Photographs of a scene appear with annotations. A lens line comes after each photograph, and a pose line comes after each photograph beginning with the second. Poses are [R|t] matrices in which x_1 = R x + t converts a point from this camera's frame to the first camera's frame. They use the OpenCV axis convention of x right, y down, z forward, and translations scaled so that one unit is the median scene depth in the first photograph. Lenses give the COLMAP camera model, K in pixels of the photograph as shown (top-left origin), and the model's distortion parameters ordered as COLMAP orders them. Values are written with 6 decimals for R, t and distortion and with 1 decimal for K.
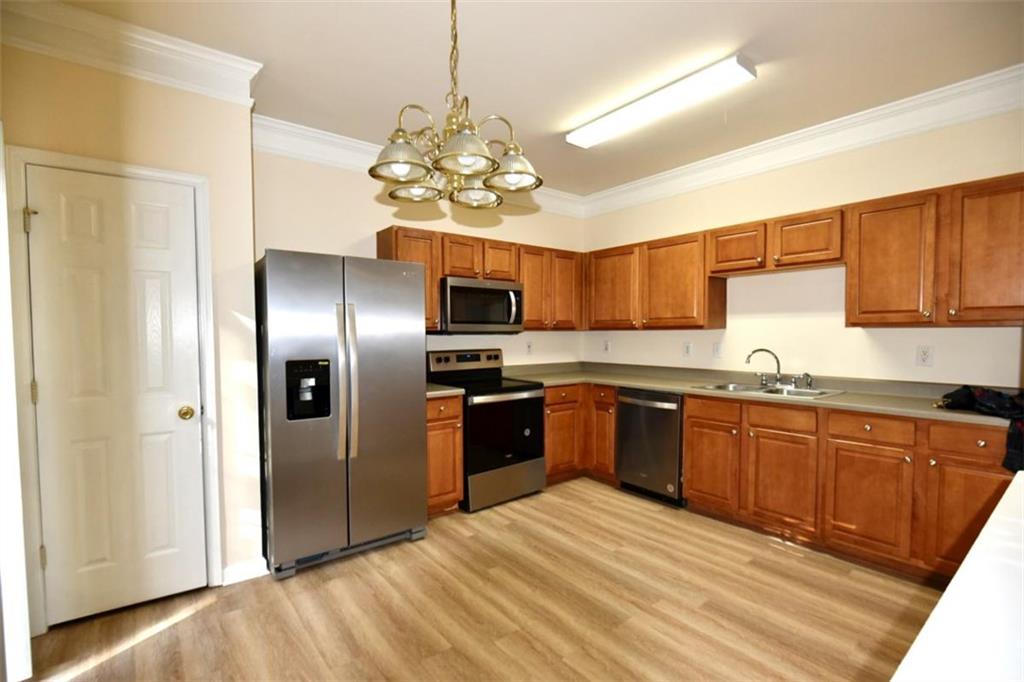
lens RADIAL K [[468.1, 0, 513.5], [0, 468.1, 346.4], [0, 0, 1]] dist [-0.009508, -0.004129]
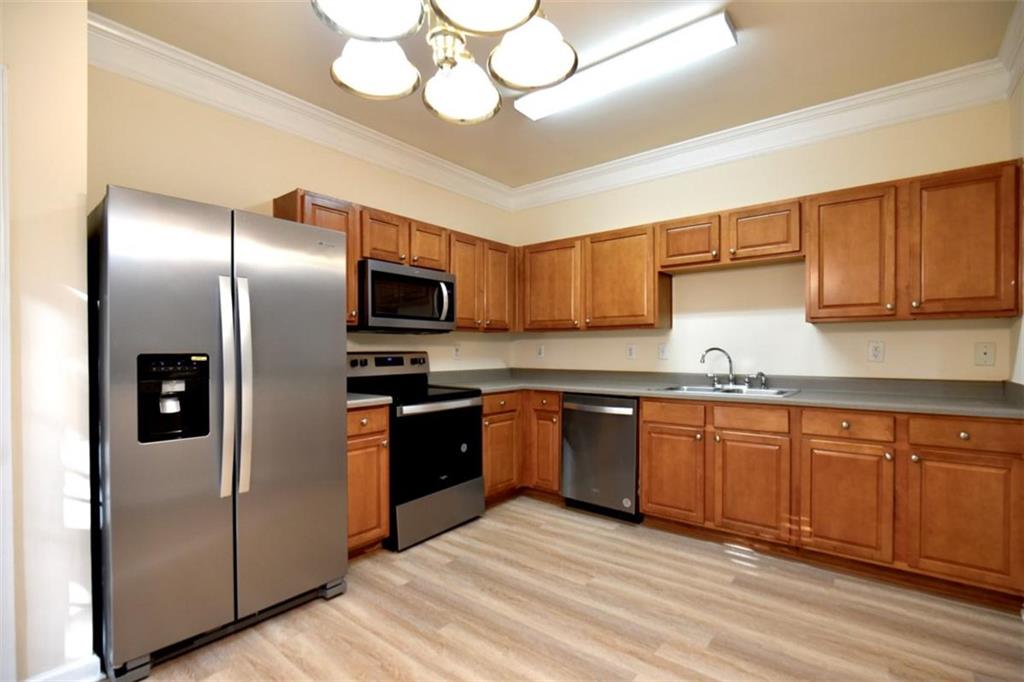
lens RADIAL K [[468.1, 0, 512.5], [0, 468.1, 348.6], [0, 0, 1]] dist [-0.009508, -0.004129]
pose [[0.974849, 0.001617, 0.222860, -0.089440], [0.005391, 0.999510, -0.030831, 0.037482], [-0.222801, 0.031257, 0.974363, 0.185078]]
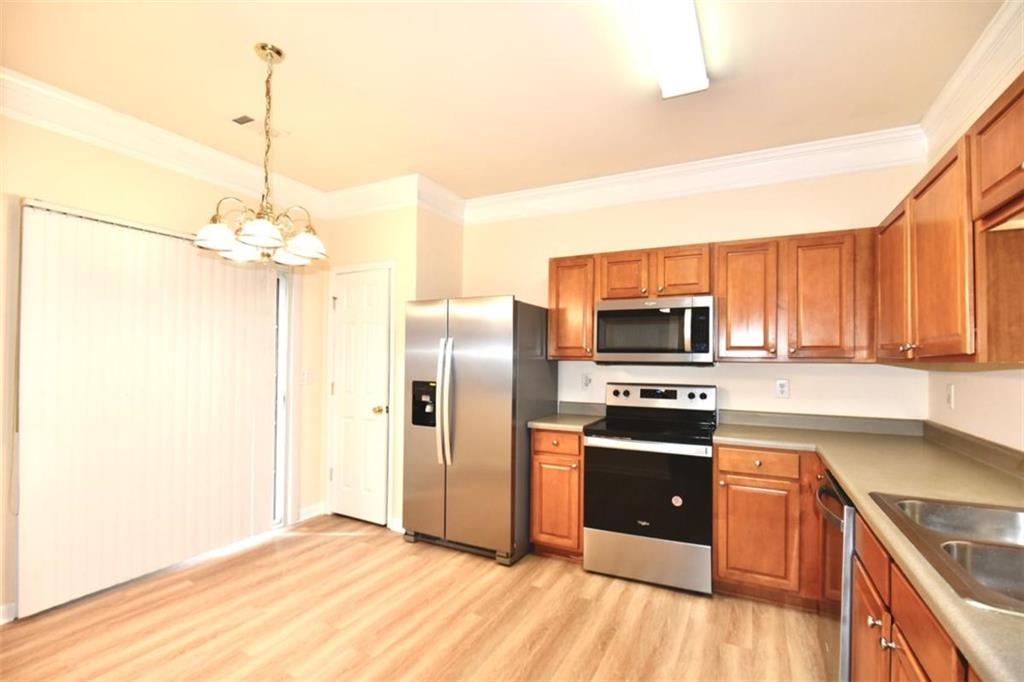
lens RADIAL K [[468.1, 0, 512.8], [0, 468.1, 344.3], [0, 0, 1]] dist [-0.009508, -0.004129]
pose [[0.420481, -0.019549, -0.907091, 0.712222], [-0.038634, 0.998475, -0.039427, -0.026282], [0.906478, 0.051622, 0.419085, 0.547968]]
